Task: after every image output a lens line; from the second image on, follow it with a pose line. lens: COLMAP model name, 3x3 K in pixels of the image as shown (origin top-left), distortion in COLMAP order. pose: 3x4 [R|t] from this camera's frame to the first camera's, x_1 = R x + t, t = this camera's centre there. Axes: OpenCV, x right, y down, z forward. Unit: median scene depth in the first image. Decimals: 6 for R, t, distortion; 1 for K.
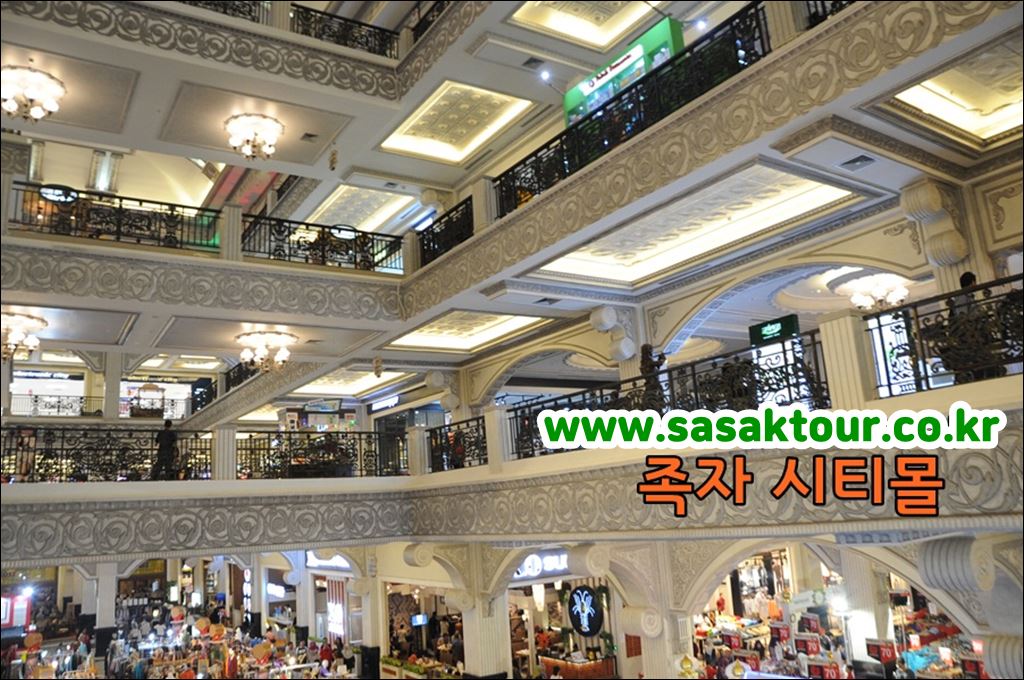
lens RADIAL K [[790.9, 0, 512.0], [0, 790.9, 340.0], [0, 0, 1]] dist [-0.138328, 0.000626]
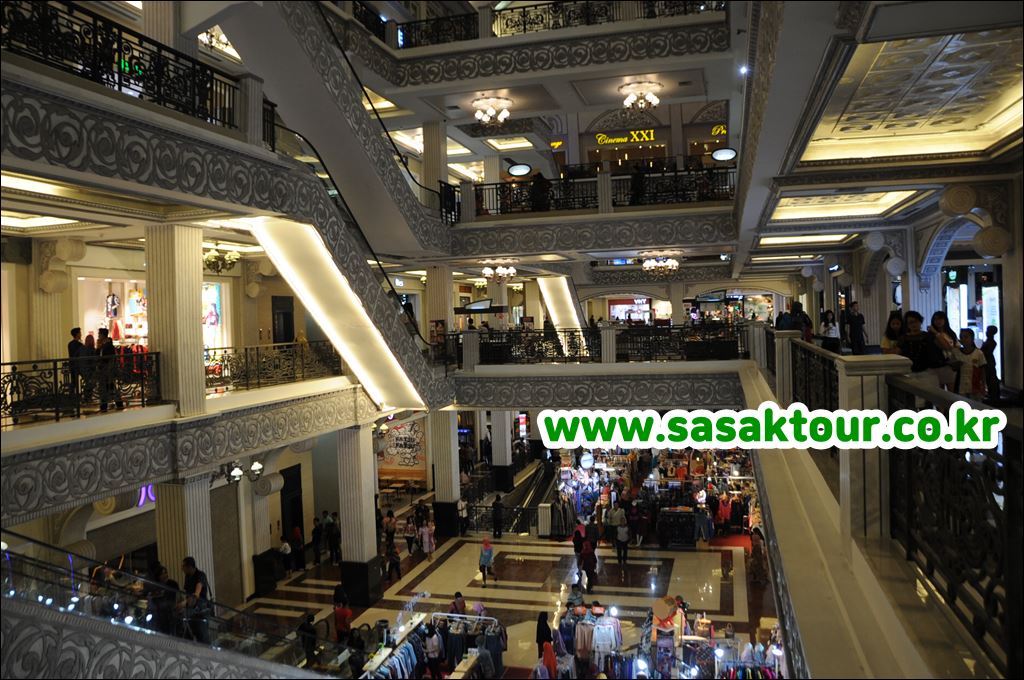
lens RADIAL K [[790.9, 0, 512.0], [0, 790.9, 340.0], [0, 0, 1]] dist [-0.138328, 0.000626]
pose [[0.669428, 0.059469, -0.740493, 0.646108], [0.146505, 0.966646, 0.210076, -0.215234], [0.728288, -0.249117, 0.638387, -0.125616]]
